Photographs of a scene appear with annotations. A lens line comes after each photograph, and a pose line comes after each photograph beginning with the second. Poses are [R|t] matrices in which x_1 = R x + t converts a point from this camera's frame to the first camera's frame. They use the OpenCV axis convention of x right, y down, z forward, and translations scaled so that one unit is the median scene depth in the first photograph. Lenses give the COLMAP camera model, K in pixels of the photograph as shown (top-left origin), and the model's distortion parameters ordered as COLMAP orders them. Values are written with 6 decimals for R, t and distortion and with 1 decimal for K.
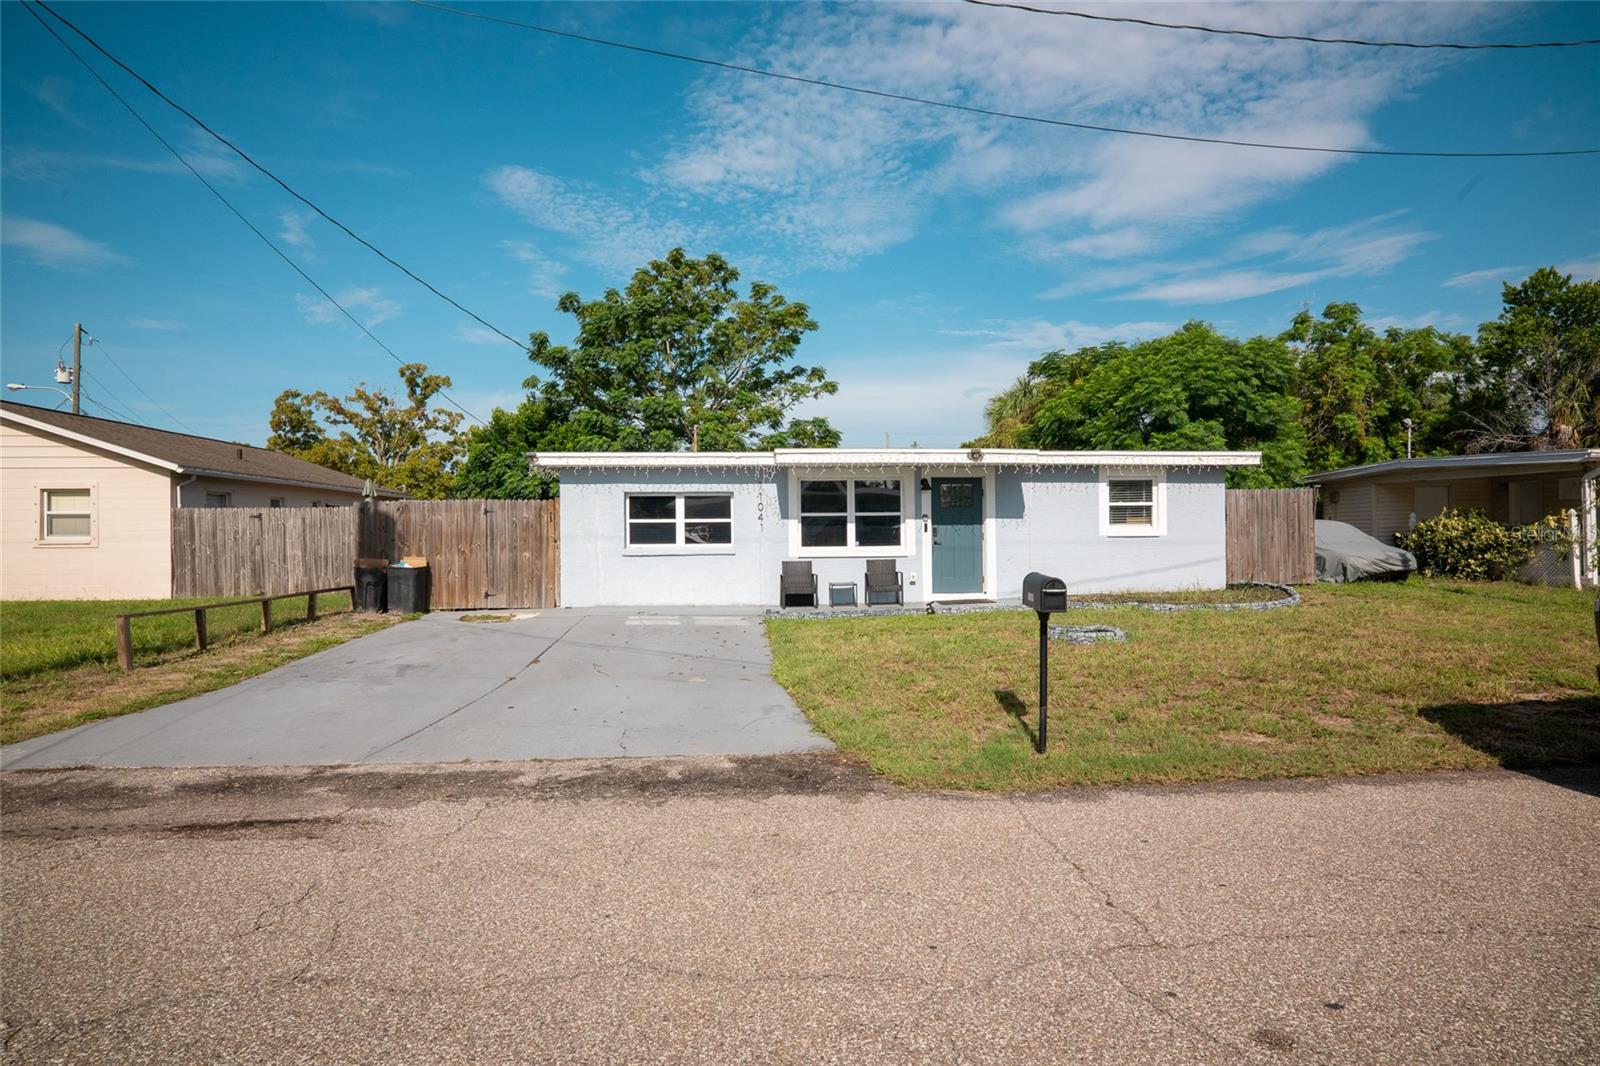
lens RADIAL K [[950.7, 0, 797.1], [0, 950.7, 540.5], [0, 0, 1]] dist [-0.050149, 0.029075]
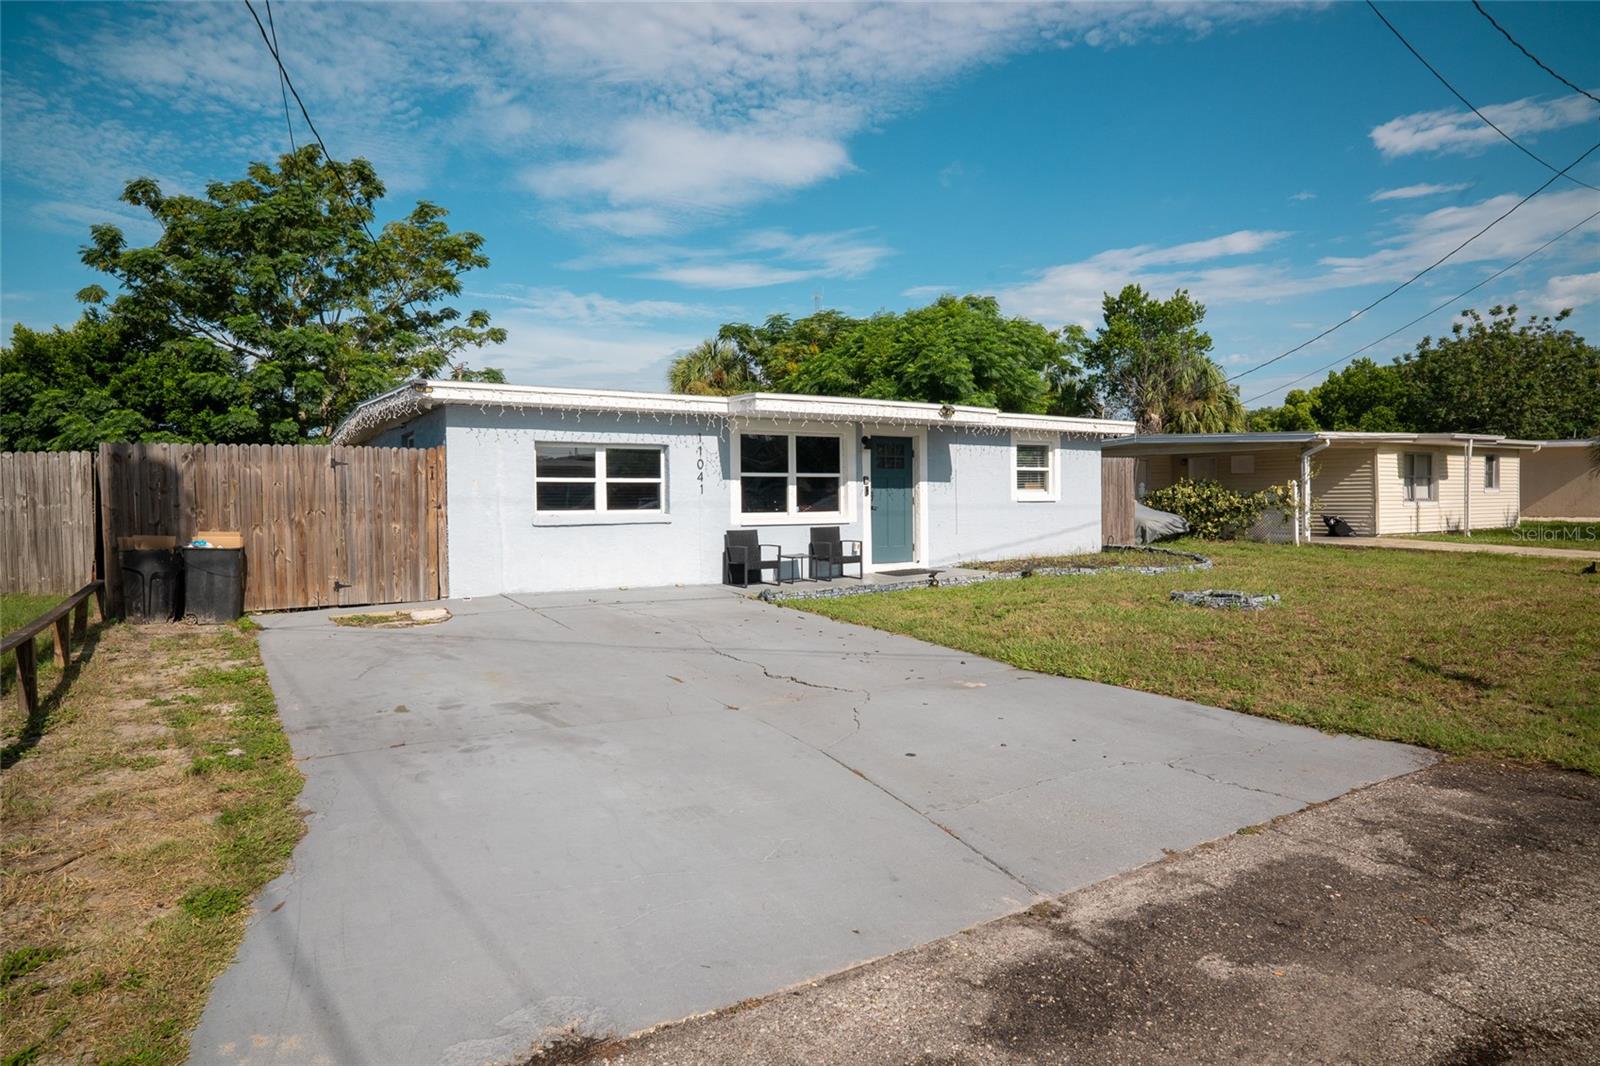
lens RADIAL K [[950.7, 0, 806.3], [0, 950.7, 530.3], [0, 0, 1]] dist [-0.050149, 0.029075]
pose [[0.876216, -0.012888, 0.481746, -0.343532], [0.003188, 0.999776, 0.020947, 0.004435], [-0.481908, -0.016818, 0.876061, 0.237261]]
